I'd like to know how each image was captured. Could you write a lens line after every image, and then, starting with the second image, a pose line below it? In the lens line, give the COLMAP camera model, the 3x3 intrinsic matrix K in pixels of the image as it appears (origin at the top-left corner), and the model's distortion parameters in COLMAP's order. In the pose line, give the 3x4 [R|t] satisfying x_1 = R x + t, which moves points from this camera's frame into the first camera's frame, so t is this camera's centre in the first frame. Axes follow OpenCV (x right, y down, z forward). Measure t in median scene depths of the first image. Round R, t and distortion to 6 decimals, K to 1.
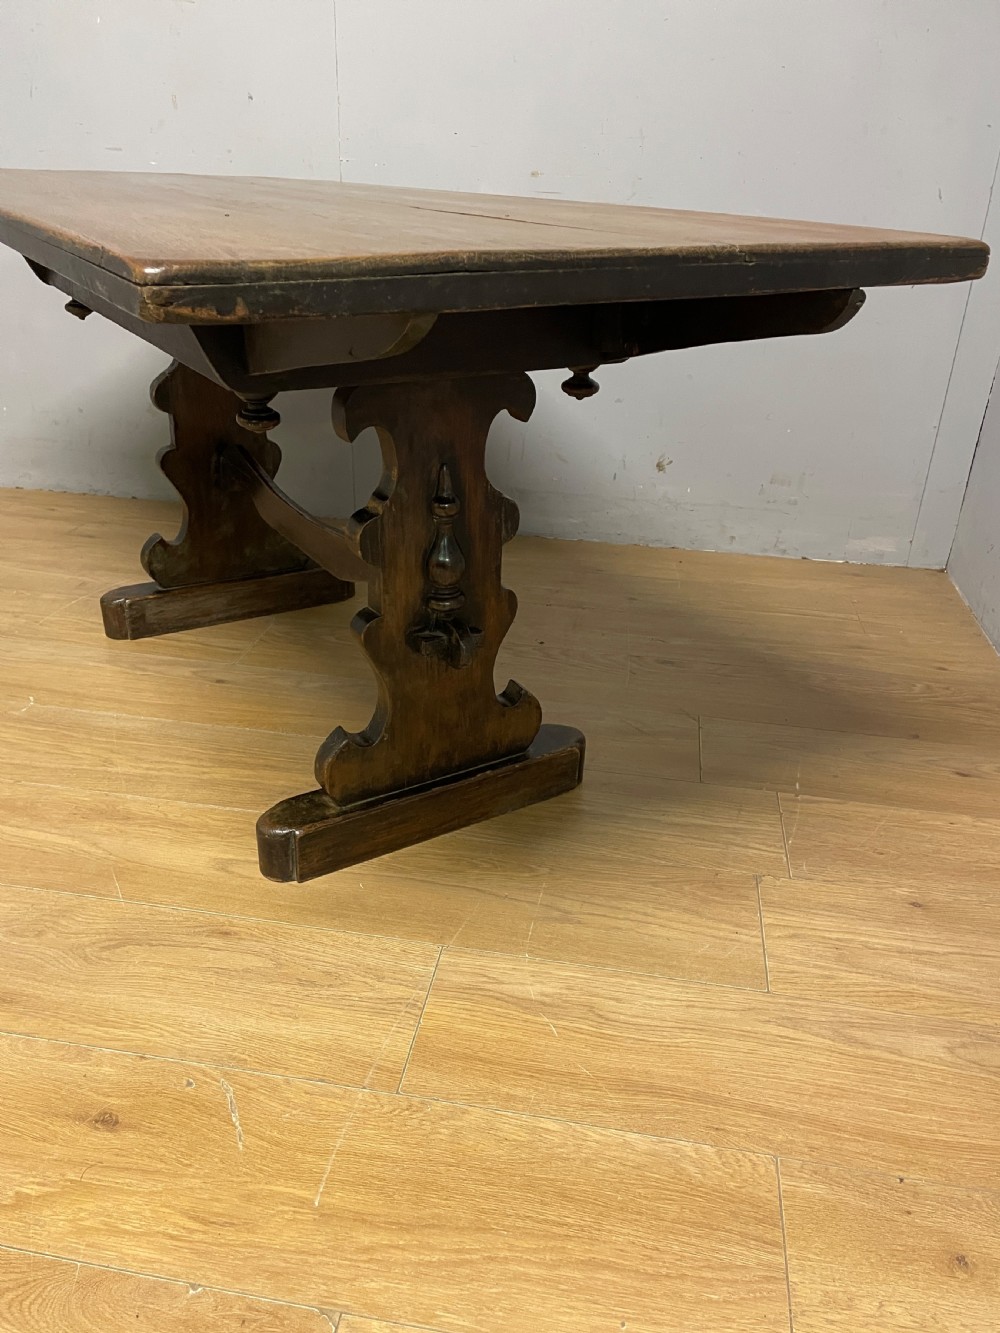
lens RADIAL K [[1004.2, 0, 501.8], [0, 1004.2, 669.7], [0, 0, 1]] dist [0.093669, -0.112298]
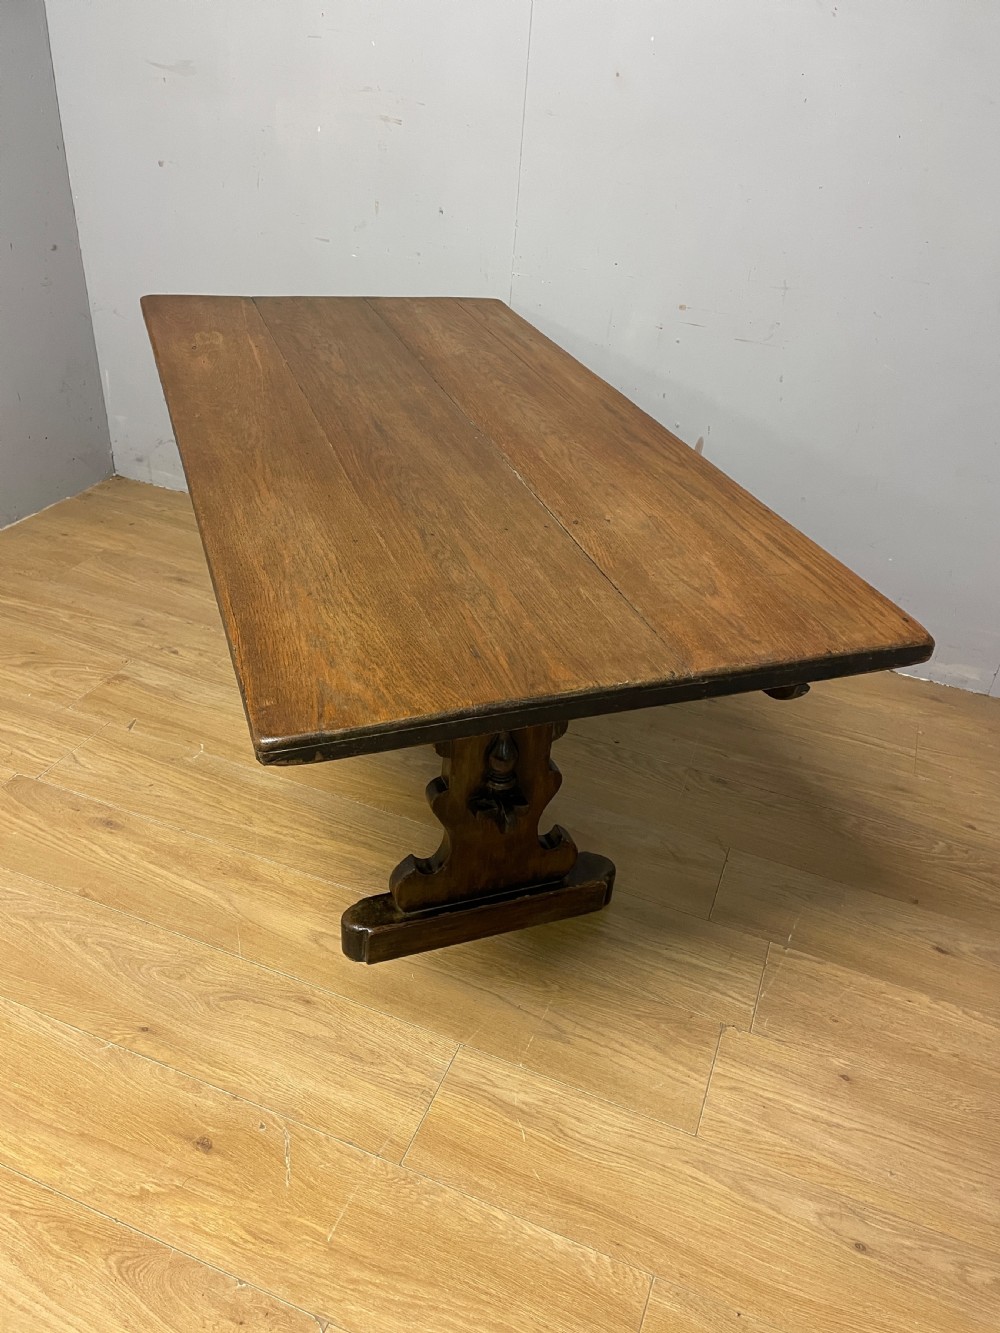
lens RADIAL K [[1002.2, 0, 512.9], [0, 1002.2, 671.8], [0, 0, 1]] dist [0.094941, -0.114167]
pose [[0.978089, 0.147688, -0.146735, 0.128341], [-0.131515, 0.984686, 0.114439, -0.359483], [0.161389, -0.092634, 0.982534, -0.242972]]
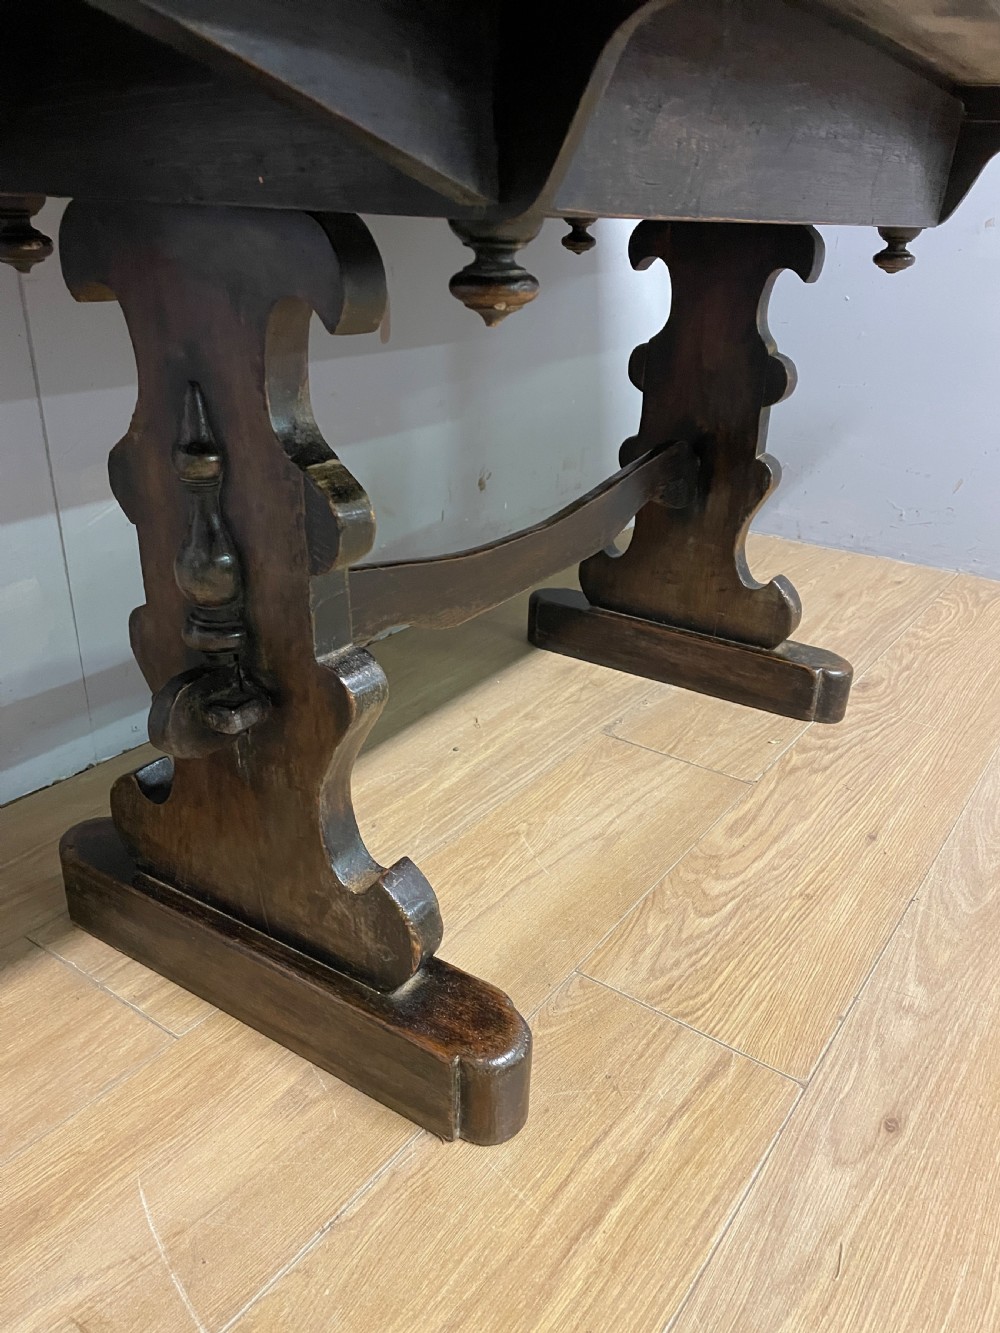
lens RADIAL K [[1002.0, 0, 504.4], [0, 1002.0, 655.0], [0, 0, 1]] dist [0.097933, -0.119595]
pose [[0.440592, -0.381597, 0.812565, -0.909839], [0.386610, 0.897572, 0.211888, -0.470203], [-0.810192, 0.220790, 0.542992, 1.234946]]
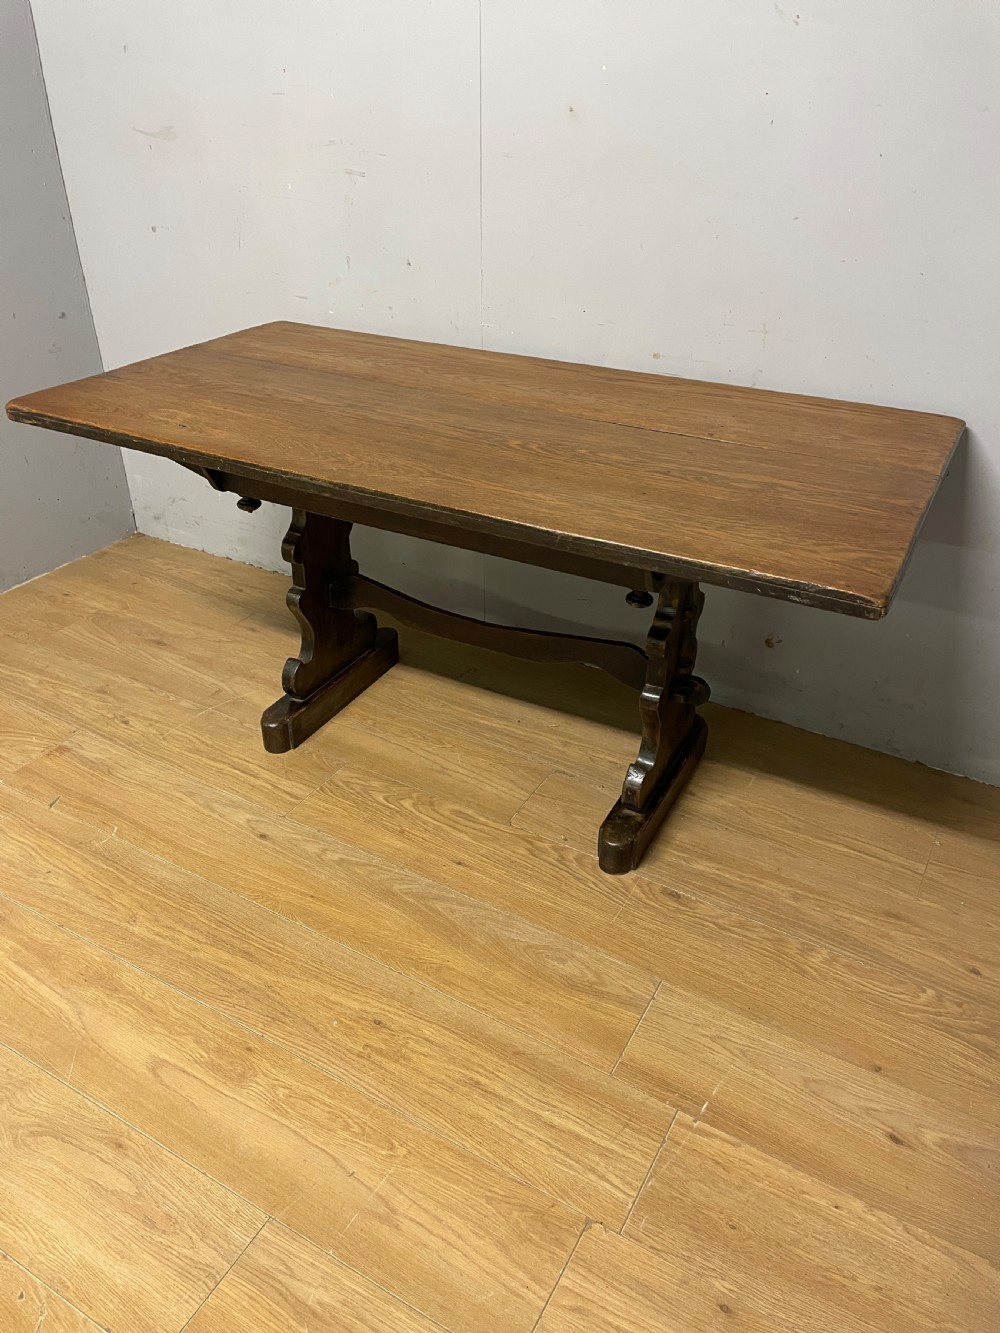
lens RADIAL K [[1003.7, 0, 500.9], [0, 1003.7, 655.0], [0, 0, 1]] dist [0.097383, -0.116561]
pose [[0.935703, 0.156298, -0.316276, 0.441366], [-0.133370, 0.986690, 0.093030, -0.483996], [0.326607, -0.044867, 0.944095, 0.020159]]
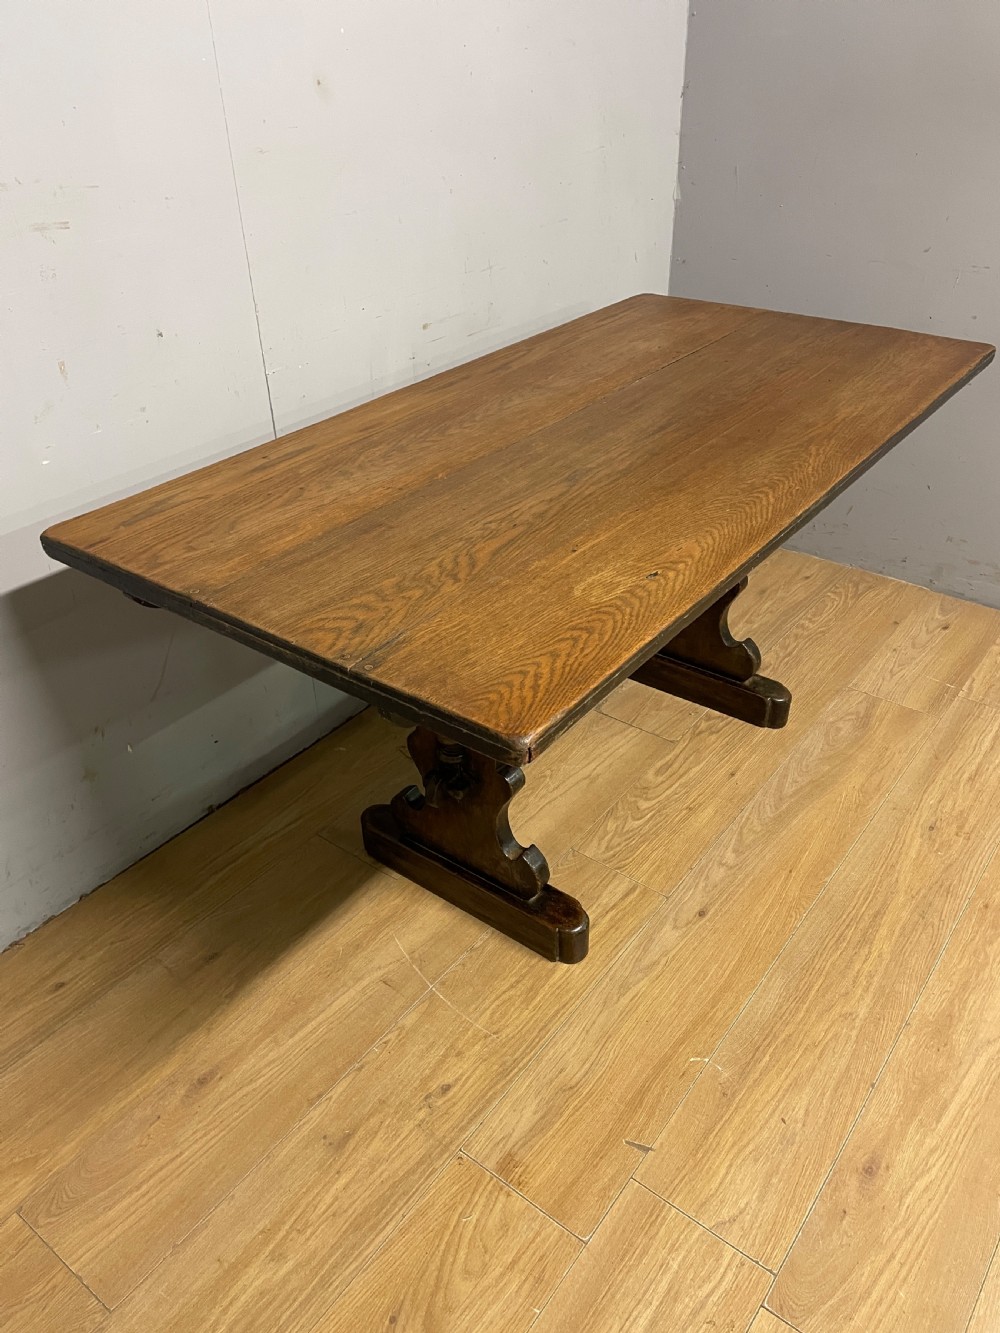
lens RADIAL K [[994.0, 0, 497.5], [0, 994.0, 669.8], [0, 0, 1]] dist [0.092542, -0.114241]
pose [[0.473843, -0.525570, 0.706575, -1.390874], [0.425583, 0.839120, 0.338756, -0.903980], [-0.770942, 0.140189, 0.621285, 0.718622]]
